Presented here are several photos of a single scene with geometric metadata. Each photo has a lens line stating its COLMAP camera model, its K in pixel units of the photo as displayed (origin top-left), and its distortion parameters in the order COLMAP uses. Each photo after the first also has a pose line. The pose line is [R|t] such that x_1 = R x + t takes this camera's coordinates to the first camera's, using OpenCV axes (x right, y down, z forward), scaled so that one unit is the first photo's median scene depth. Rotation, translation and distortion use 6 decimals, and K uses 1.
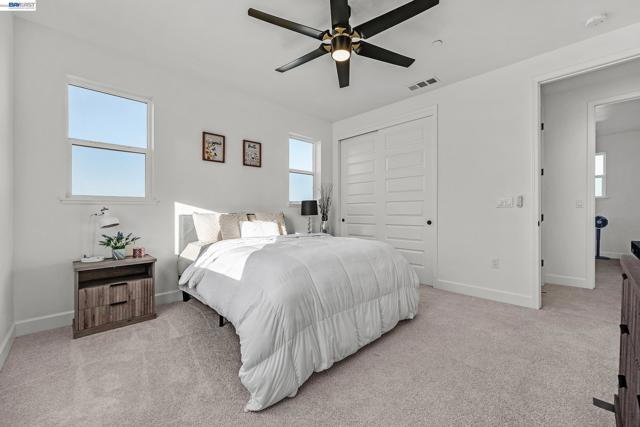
lens RADIAL K [[260.9, 0, 328.3], [0, 260.9, 213.3], [0, 0, 1]] dist [0.000405, -0.000008]
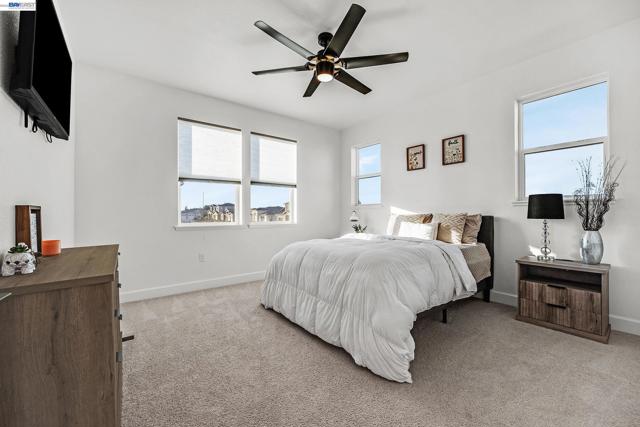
lens RADIAL K [[260.9, 0, 328.3], [0, 260.9, 213.3], [0, 0, 1]] dist [0.000405, -0.000008]
pose [[-0.106852, 0.003512, -0.994269, 0.690429], [-0.006126, 0.999972, 0.004190, -0.004821], [0.994256, 0.006538, -0.106827, 0.665294]]
